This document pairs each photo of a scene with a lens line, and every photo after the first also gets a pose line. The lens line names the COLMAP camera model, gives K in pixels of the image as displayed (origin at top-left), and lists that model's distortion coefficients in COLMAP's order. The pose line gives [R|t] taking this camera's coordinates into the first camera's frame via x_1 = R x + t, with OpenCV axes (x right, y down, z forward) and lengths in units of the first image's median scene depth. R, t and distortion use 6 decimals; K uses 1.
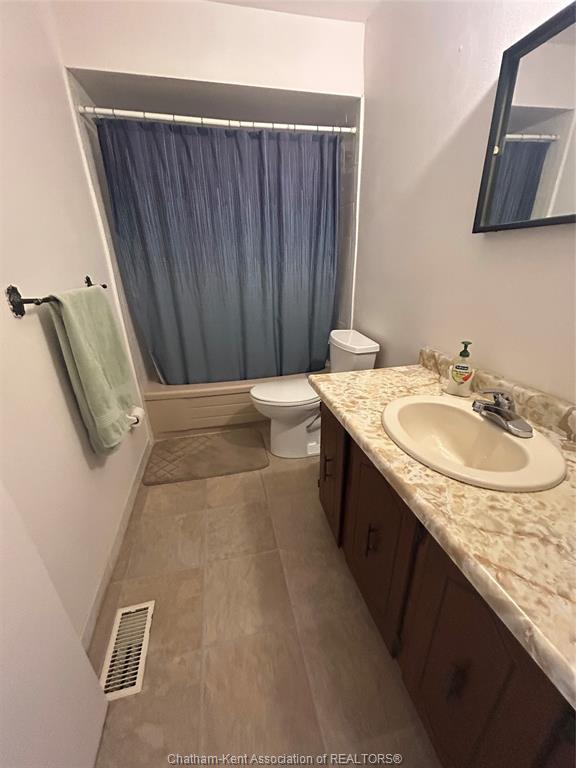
lens RADIAL K [[310.2, 0, 288.7], [0, 310.2, 383.9], [0, 0, 1]] dist [0.003900, 0.000862]
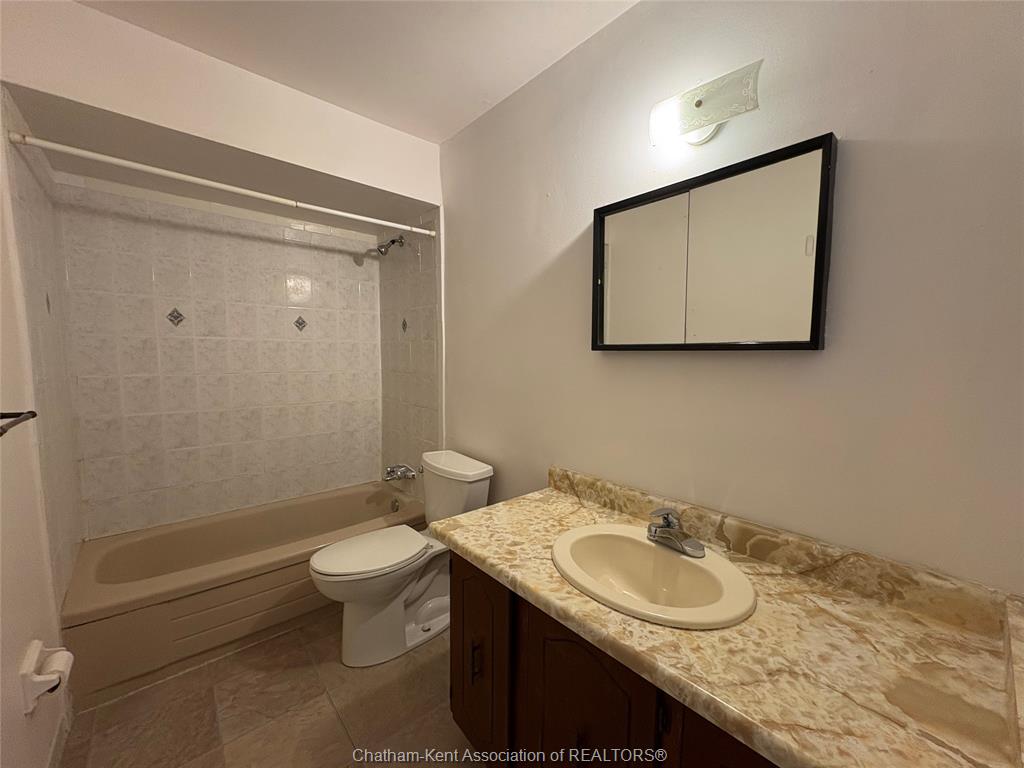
lens RADIAL K [[408.0, 0, 511.2], [0, 408.0, 390.3], [0, 0, 1]] dist [0.001991, 0.000482]
pose [[0.883040, -0.017266, 0.468980, -0.248729], [0.152653, 0.955545, -0.252250, -0.066866], [-0.443776, 0.294338, 0.846420, 0.040410]]
